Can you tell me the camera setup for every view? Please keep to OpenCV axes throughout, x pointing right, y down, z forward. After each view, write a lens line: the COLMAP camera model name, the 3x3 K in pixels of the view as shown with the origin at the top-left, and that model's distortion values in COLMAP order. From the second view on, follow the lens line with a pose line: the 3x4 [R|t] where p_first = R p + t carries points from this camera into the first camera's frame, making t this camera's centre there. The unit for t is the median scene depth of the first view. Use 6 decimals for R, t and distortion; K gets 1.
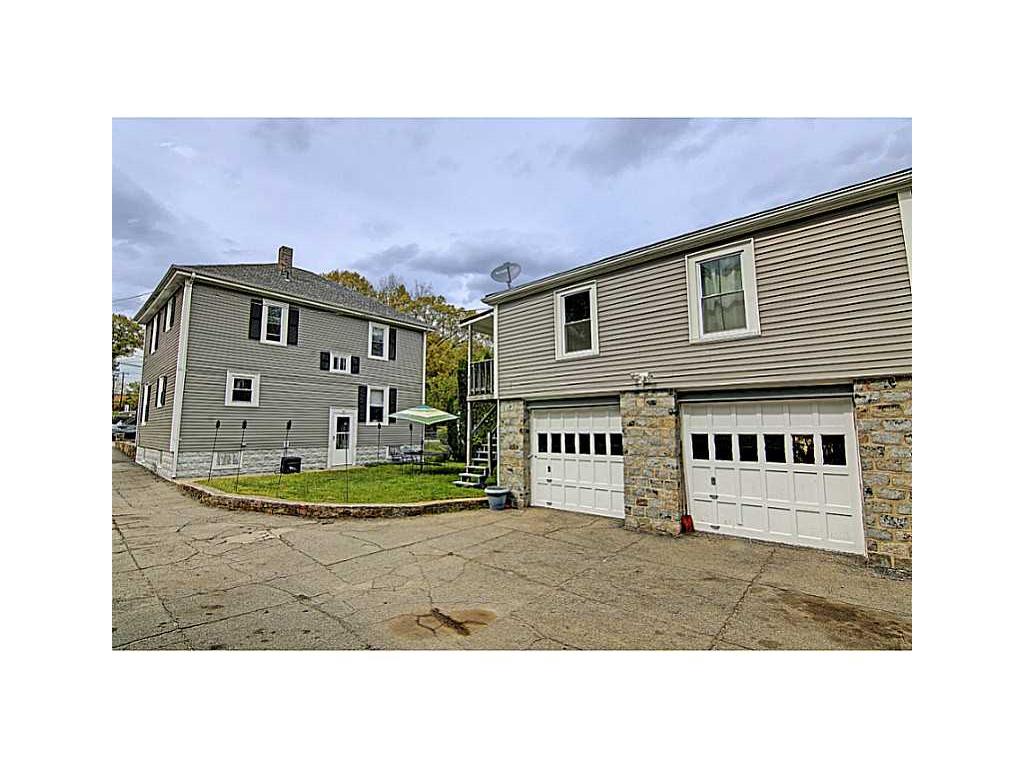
lens RADIAL K [[402.2, 0, 512.0], [0, 402.2, 384.0], [0, 0, 1]] dist [-0.014827, -0.000042]
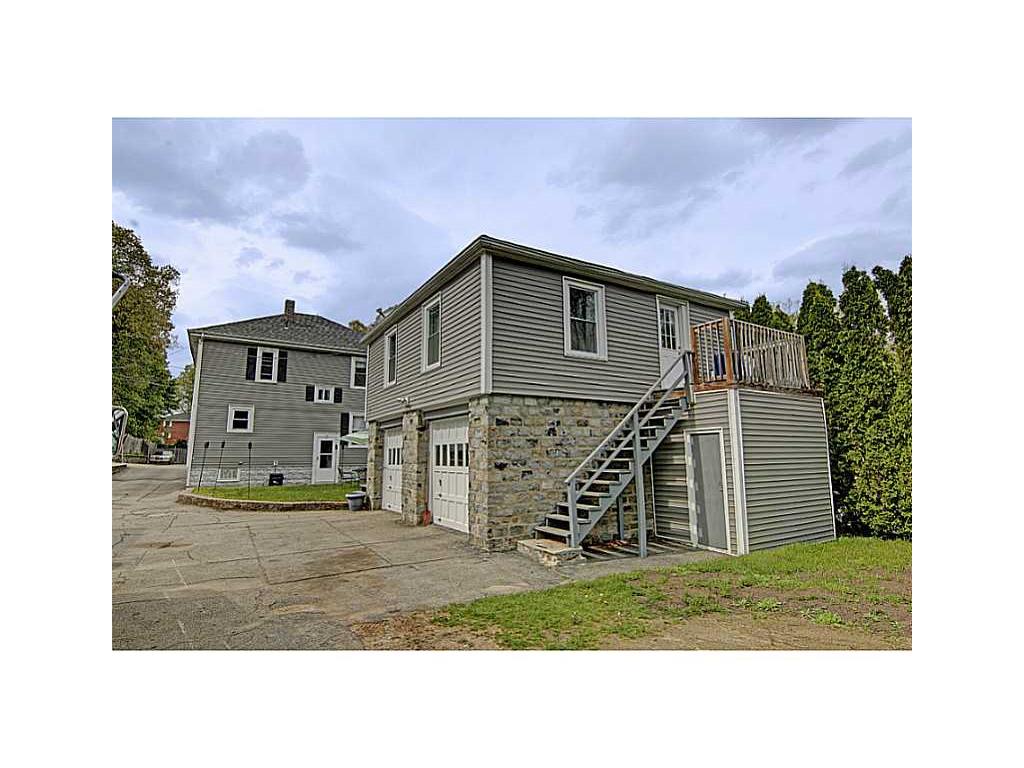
lens RADIAL K [[463.2, 0, 512.0], [0, 463.2, 384.0], [0, 0, 1]] dist [-0.011999, -0.000483]
pose [[0.956820, -0.050989, -0.286173, 0.567119], [0.037903, 0.997975, -0.051088, 0.008852], [0.288199, 0.038035, 0.956815, -0.160546]]
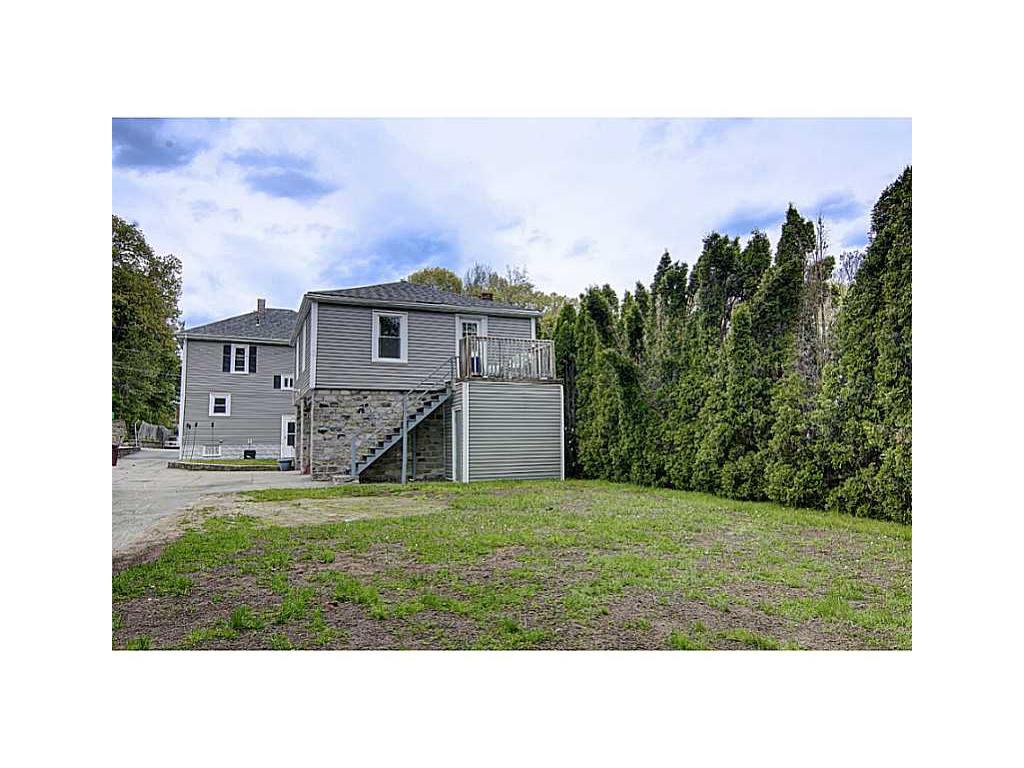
lens RADIAL K [[569.1, 0, 512.0], [0, 569.1, 384.0], [0, 0, 1]] dist [-0.004023, 0.000056]
pose [[0.910628, -0.056122, -0.409398, 1.212307], [0.058080, 0.998283, -0.007662, 0.013752], [0.409125, -0.016800, 0.912324, -0.517322]]
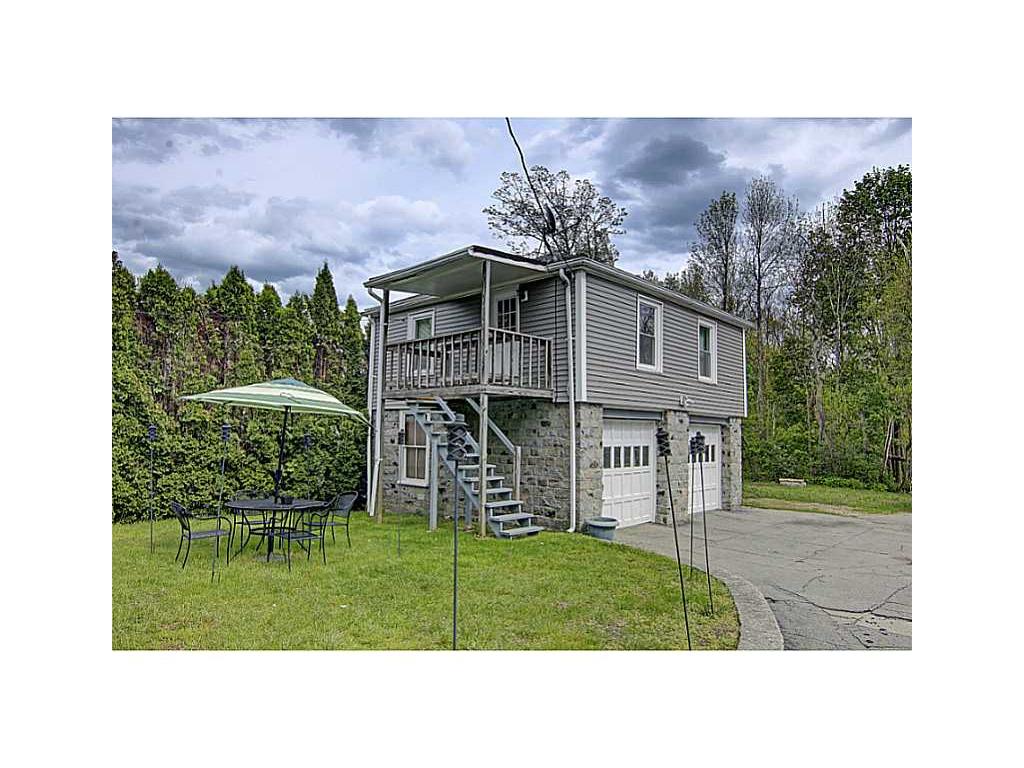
lens RADIAL K [[569.1, 0, 512.0], [0, 569.1, 384.0], [0, 0, 1]] dist [-0.004023, 0.000056]
pose [[0.035358, 0.093287, 0.995011, -0.760730], [-0.120654, 0.988750, -0.088413, 0.080293], [-0.992065, -0.116926, 0.046215, 0.763397]]
